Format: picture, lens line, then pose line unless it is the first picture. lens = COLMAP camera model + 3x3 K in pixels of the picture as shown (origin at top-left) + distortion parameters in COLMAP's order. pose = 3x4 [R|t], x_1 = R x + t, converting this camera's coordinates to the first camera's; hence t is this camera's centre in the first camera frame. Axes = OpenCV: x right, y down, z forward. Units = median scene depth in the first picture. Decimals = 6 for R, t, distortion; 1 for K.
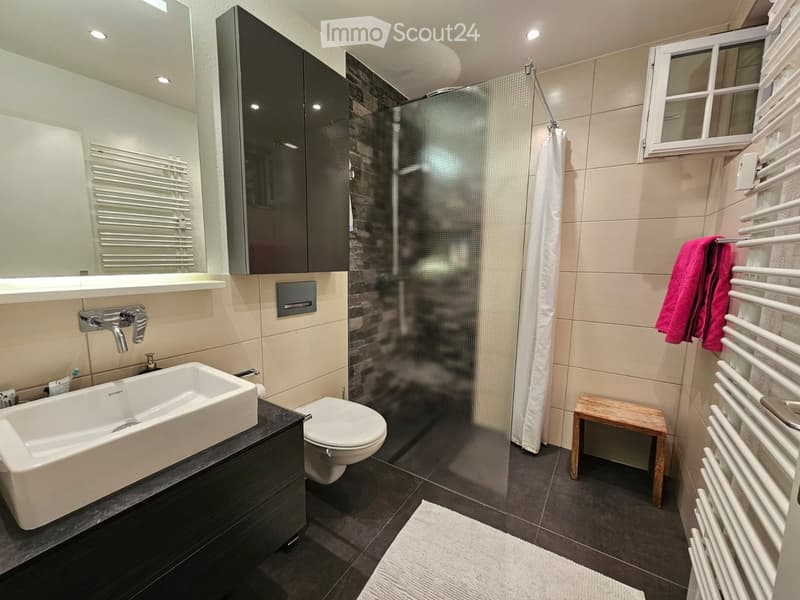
lens RADIAL K [[322.0, 0, 399.3], [0, 322.0, 304.4], [0, 0, 1]] dist [-0.000490, -0.000049]
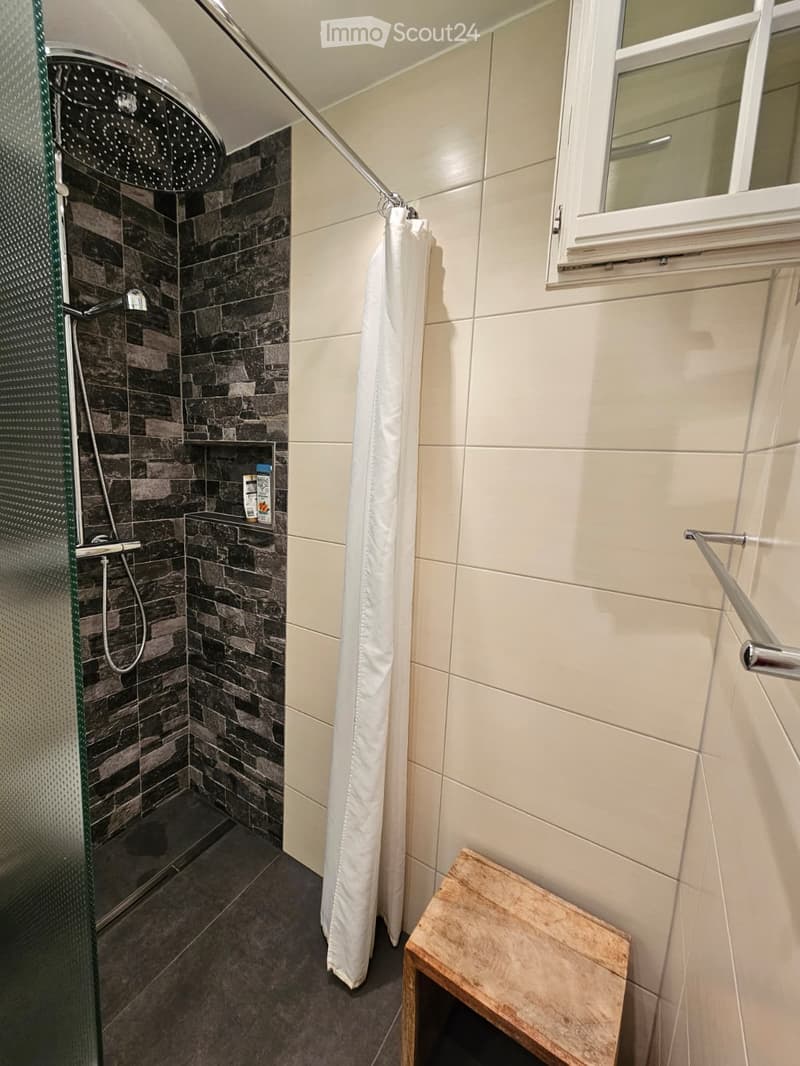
lens RADIAL K [[429.0, 0, 400.0], [0, 429.0, 525.1], [0, 0, 1]] dist [-0.000490, -0.000049]
pose [[0.998606, 0.032875, 0.041288, 0.452055], [-0.032765, 0.999457, -0.003343, -0.147347], [-0.041376, 0.001985, 0.999142, 0.445075]]
